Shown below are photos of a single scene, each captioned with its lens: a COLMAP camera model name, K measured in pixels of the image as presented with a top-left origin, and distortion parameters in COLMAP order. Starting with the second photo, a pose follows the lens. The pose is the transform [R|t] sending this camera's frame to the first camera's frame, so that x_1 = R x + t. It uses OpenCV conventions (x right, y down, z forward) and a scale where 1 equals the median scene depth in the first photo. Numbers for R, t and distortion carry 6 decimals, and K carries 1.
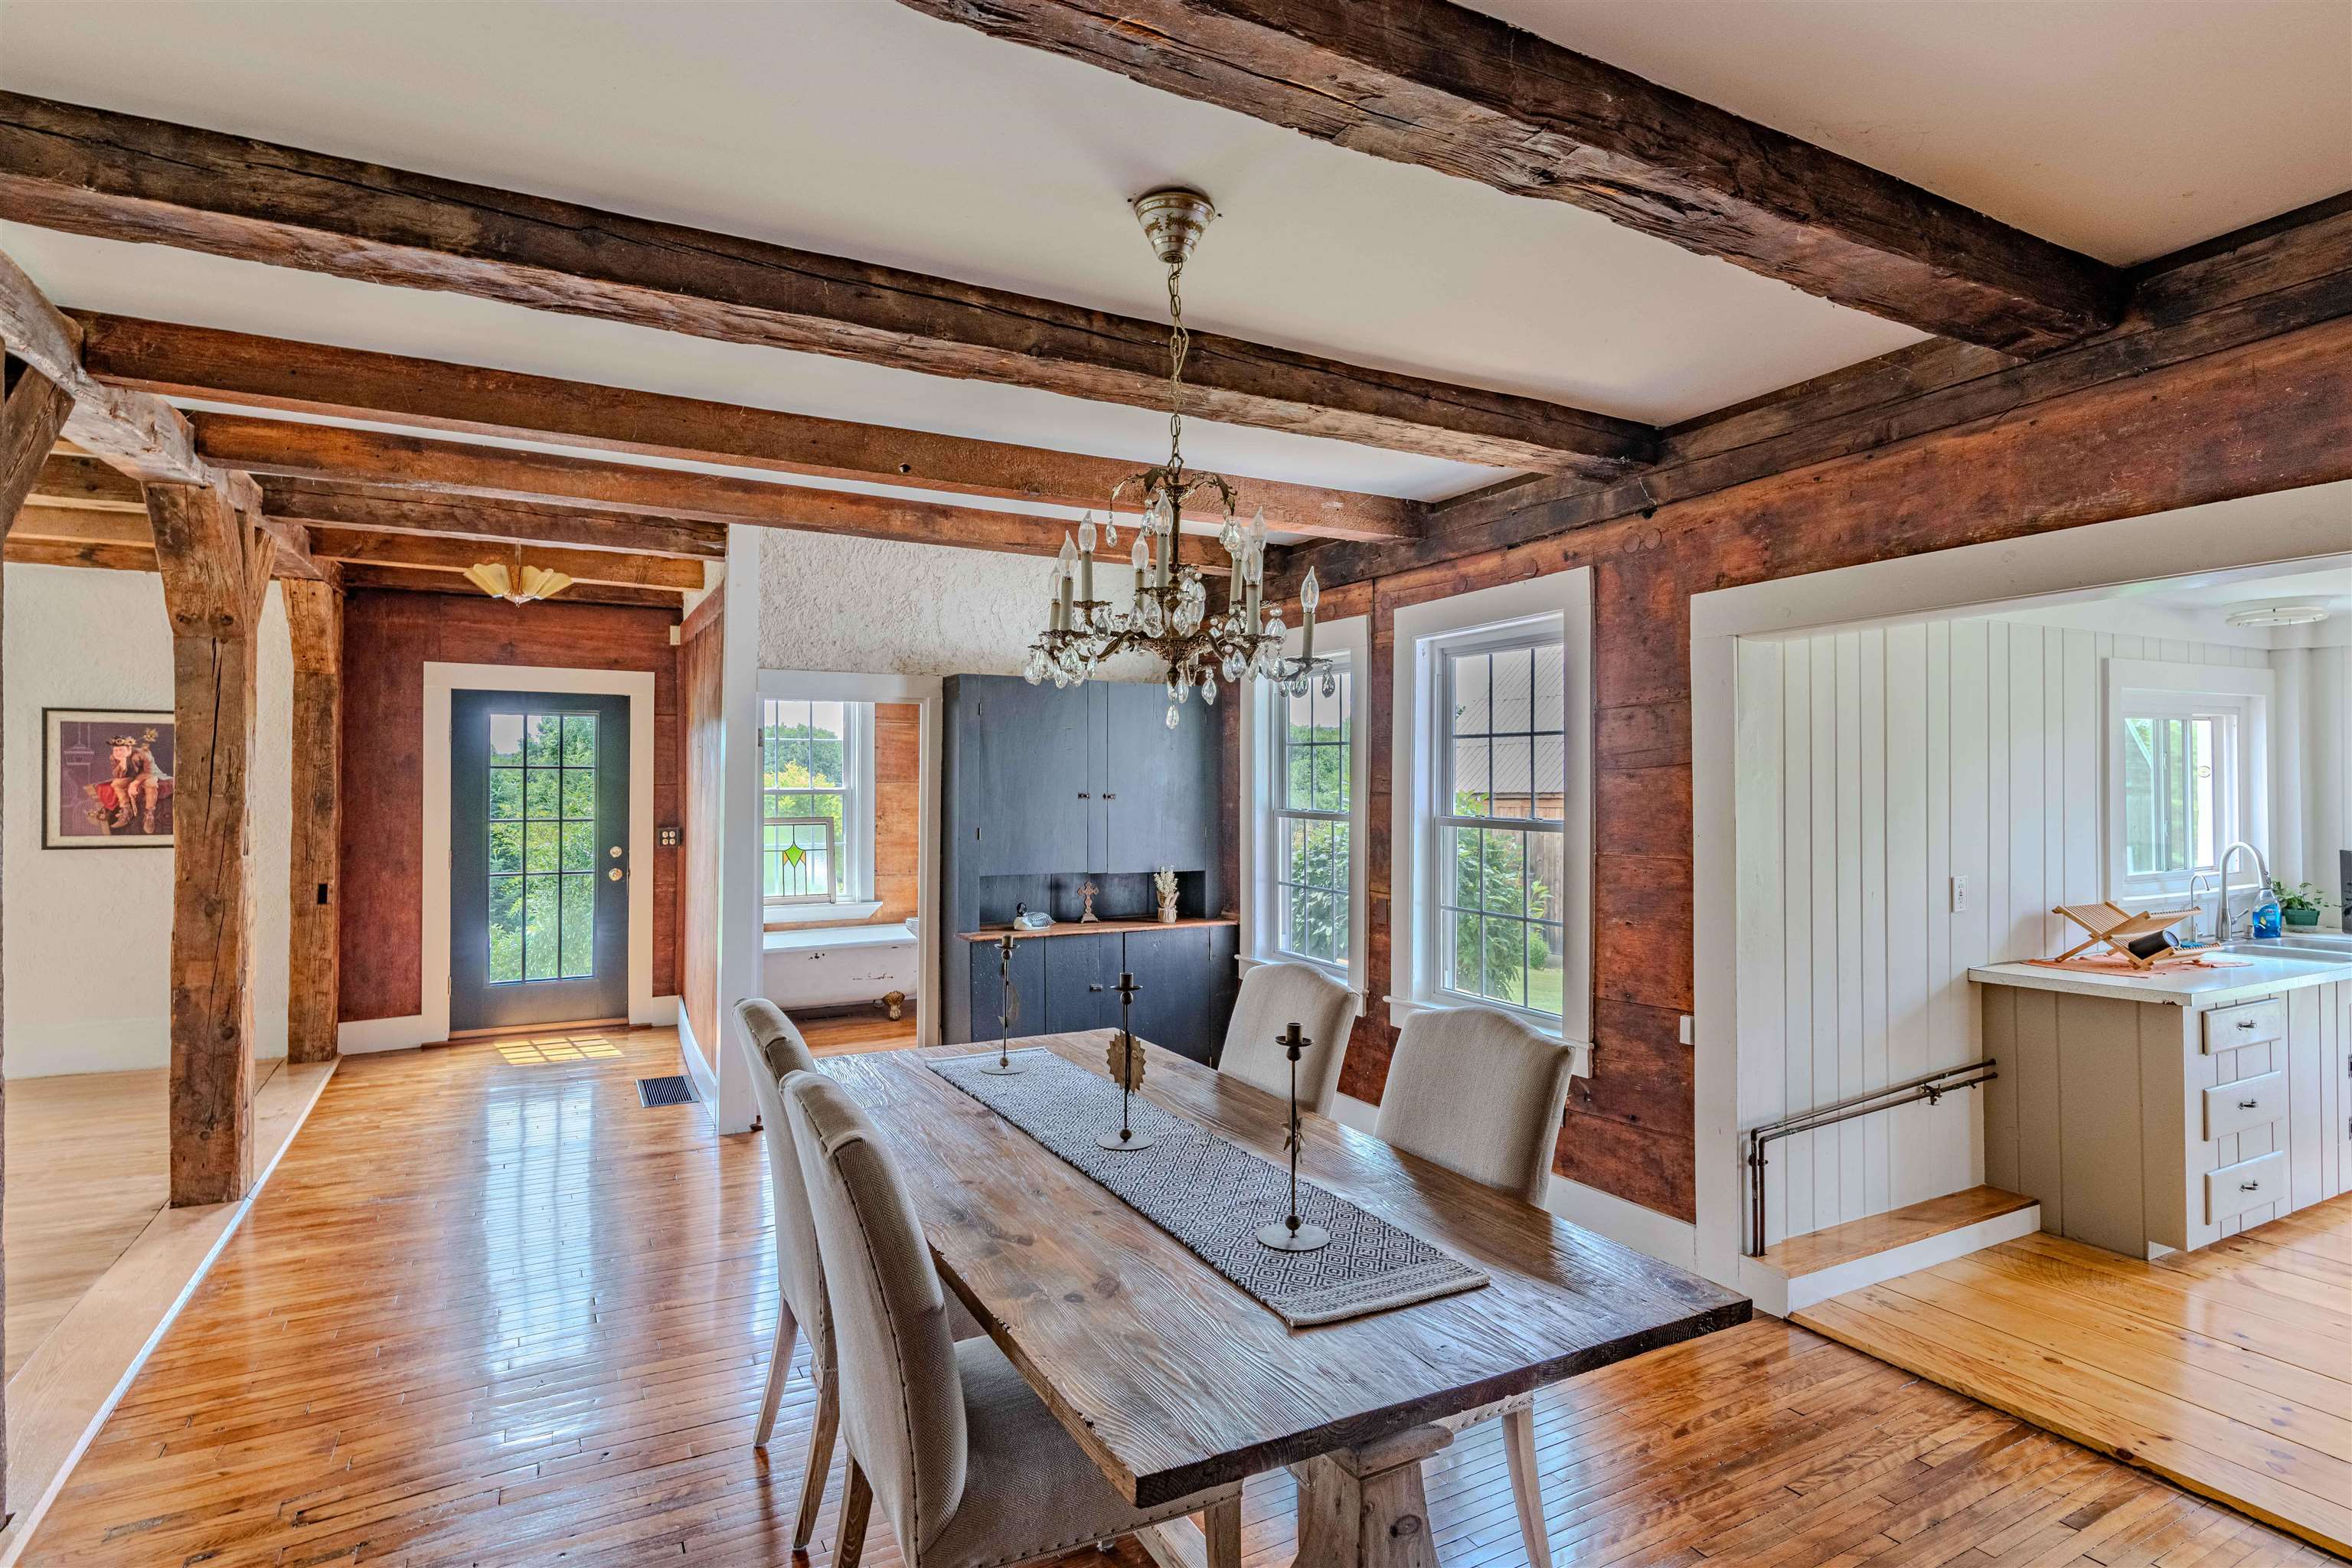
lens RADIAL K [[1141.0, 0, 1173.9], [0, 1141.0, 772.2], [0, 0, 1]] dist [-0.006390, -0.000665]
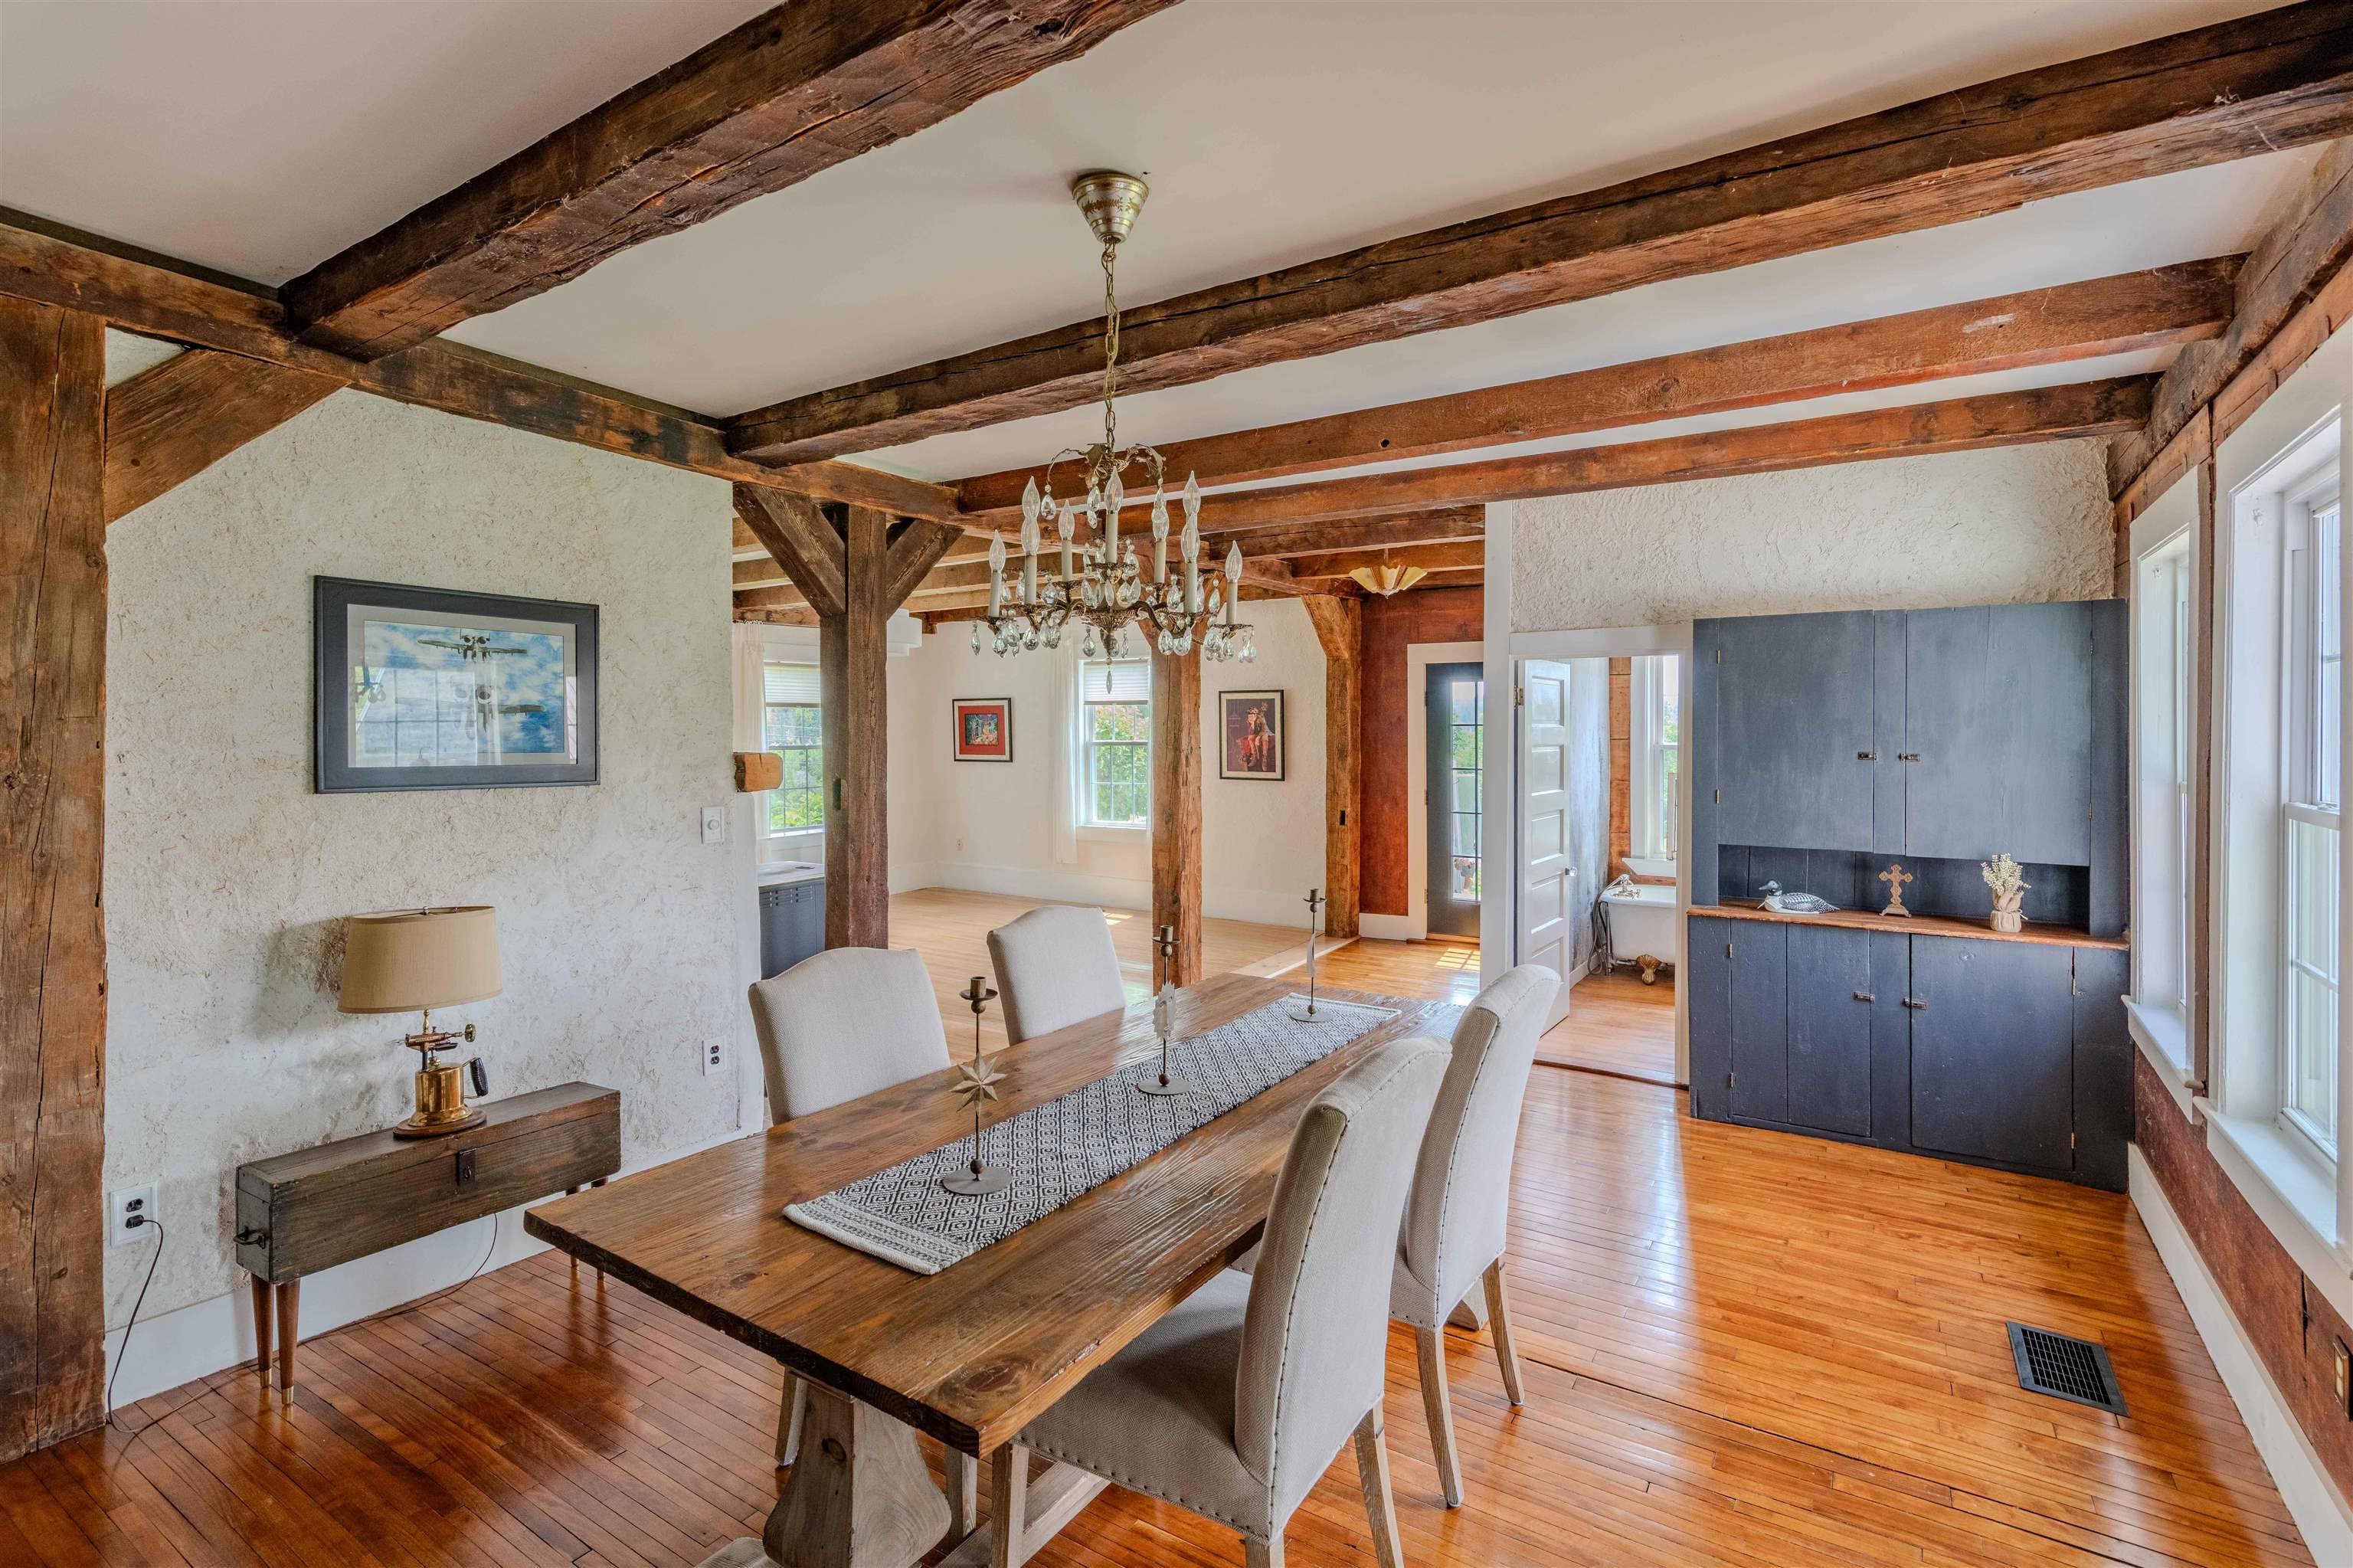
lens RADIAL K [[1082.9, 0, 1220.8], [0, 1082.9, 740.7], [0, 0, 1]] dist [-0.001893, 0.000222]
pose [[0.504388, 0.004052, -0.863468, 0.338239], [0.008718, 0.999914, 0.009785, -0.001373], [0.863433, -0.012463, 0.504309, 0.218849]]
